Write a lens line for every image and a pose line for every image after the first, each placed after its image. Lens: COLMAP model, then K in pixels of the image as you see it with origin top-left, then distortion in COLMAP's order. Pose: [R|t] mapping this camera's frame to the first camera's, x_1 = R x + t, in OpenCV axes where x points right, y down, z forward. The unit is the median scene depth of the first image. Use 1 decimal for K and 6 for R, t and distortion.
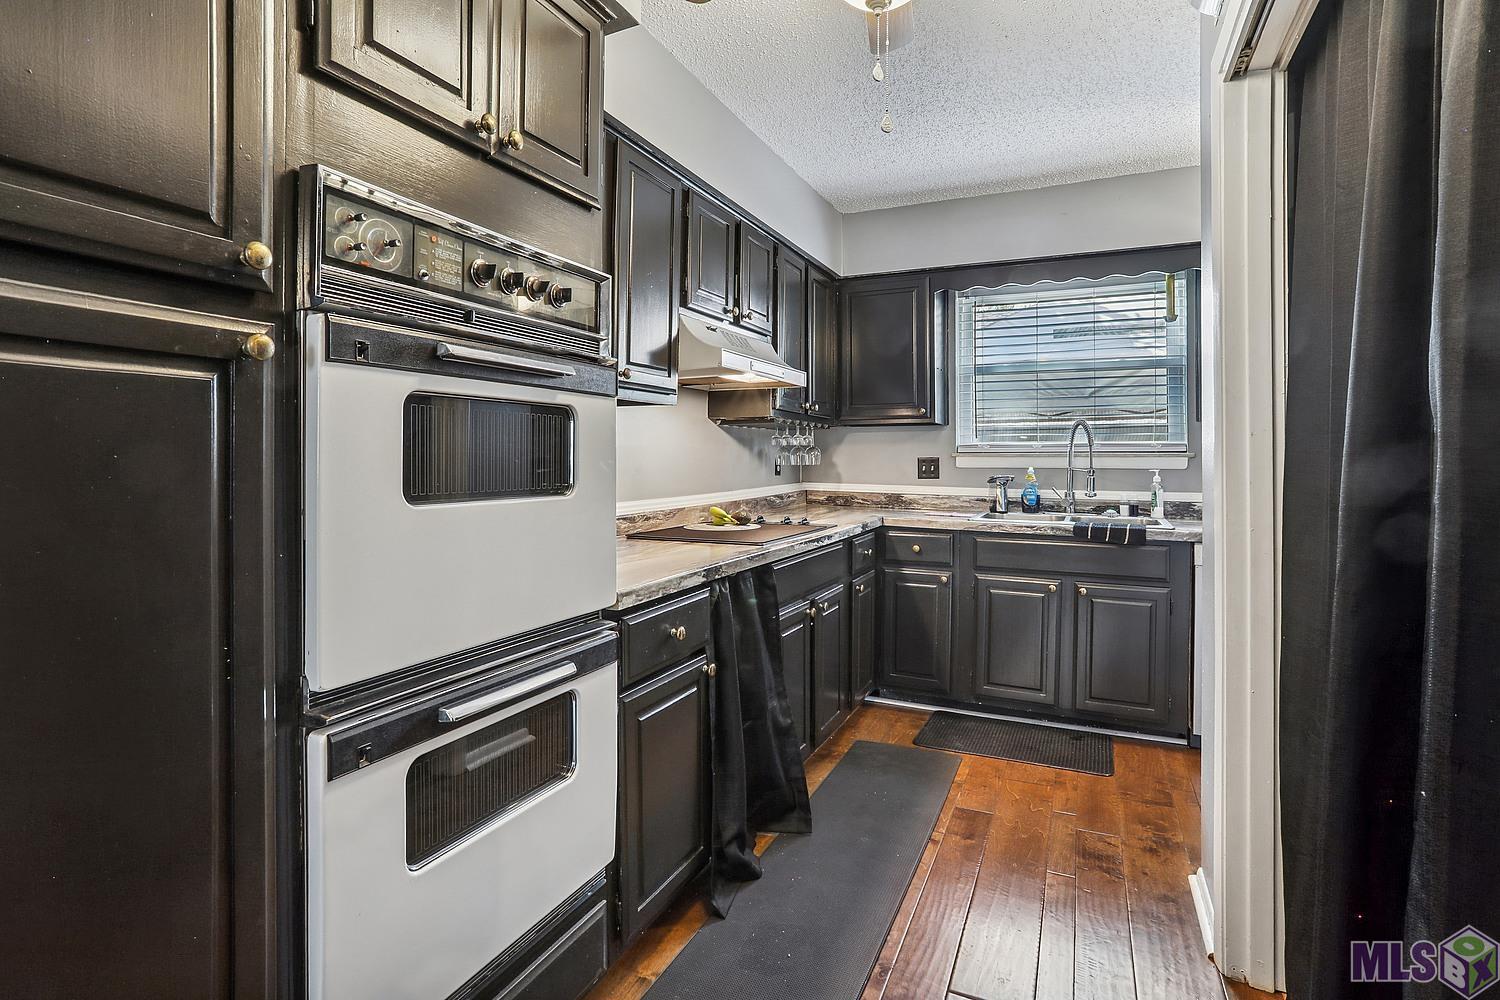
lens RADIAL K [[776.9, 0, 767.2], [0, 776.9, 449.4], [0, 0, 1]] dist [-0.000880, 0.000003]
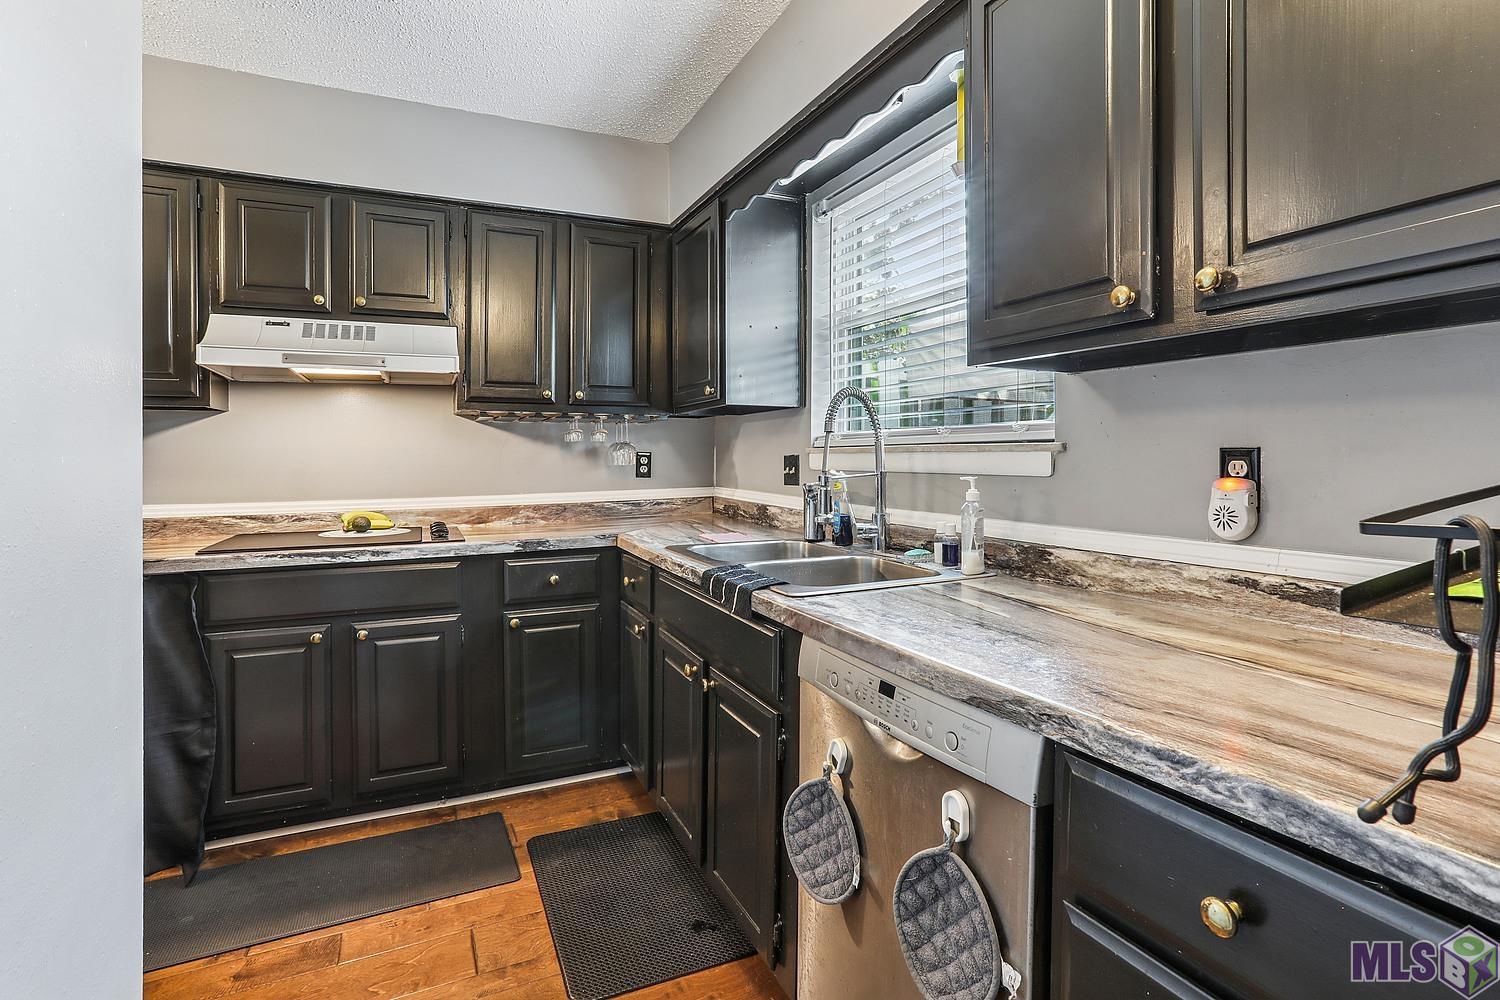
lens RADIAL K [[745.2, 0, 748.9], [0, 745.2, 456.7], [0, 0, 1]] dist [0.000162, -0.000045]
pose [[0.741197, -0.005251, -0.671267, 0.721700], [0.012346, 0.999907, 0.005810, 0.008386], [0.671174, -0.012594, 0.741193, 0.538951]]
